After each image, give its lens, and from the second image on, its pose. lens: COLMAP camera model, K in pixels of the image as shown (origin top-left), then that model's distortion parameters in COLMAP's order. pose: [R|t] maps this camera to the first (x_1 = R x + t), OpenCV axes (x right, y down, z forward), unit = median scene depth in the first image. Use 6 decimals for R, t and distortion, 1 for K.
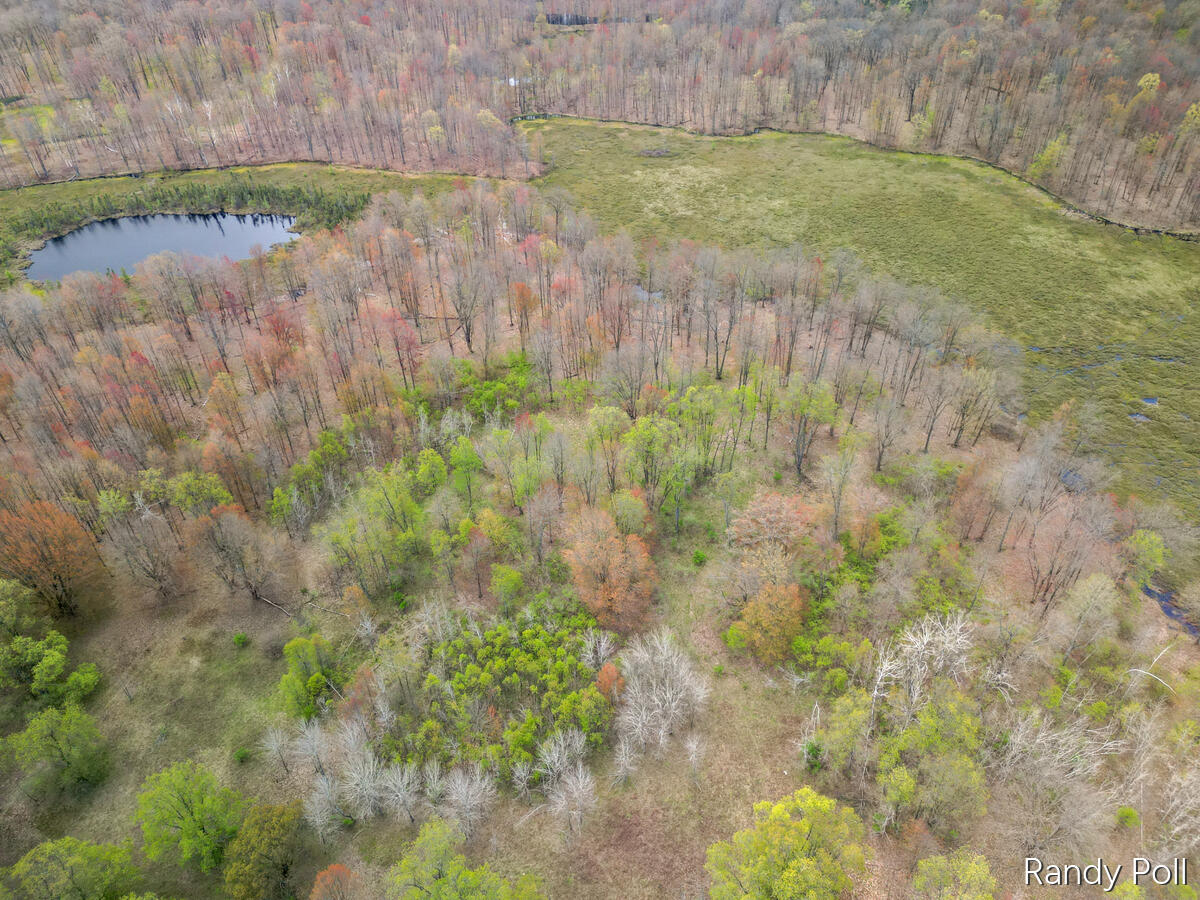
lens RADIAL K [[847.2, 0, 599.7], [0, 847.2, 447.5], [0, 0, 1]] dist [0.046907, -0.012224]
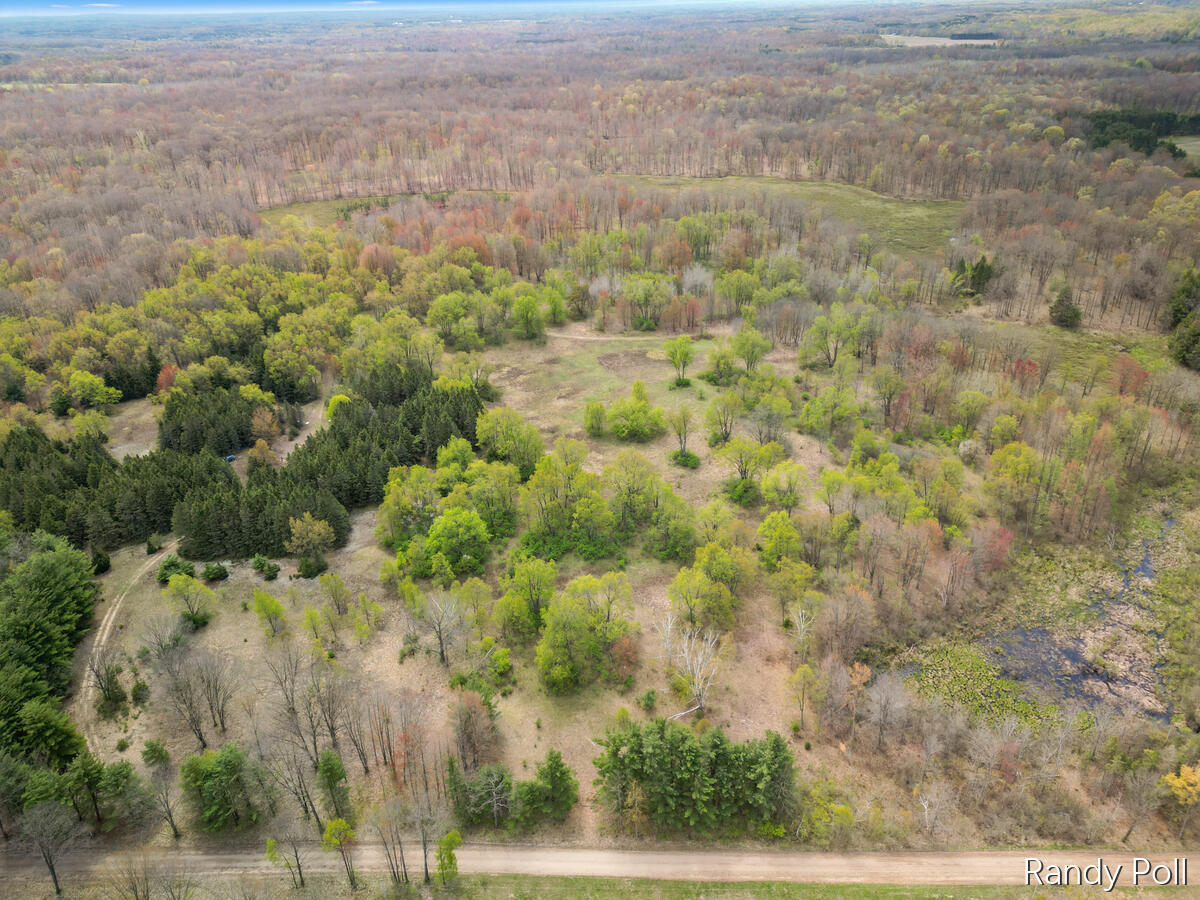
lens RADIAL K [[847.2, 0, 601.0], [0, 847.2, 452.8], [0, 0, 1]] dist [0.046907, -0.012224]
pose [[0.999567, -0.013565, 0.026114, -0.138564], [0.018037, 0.983602, -0.179449, 0.546844], [-0.023251, 0.179842, 0.983421, -0.685092]]
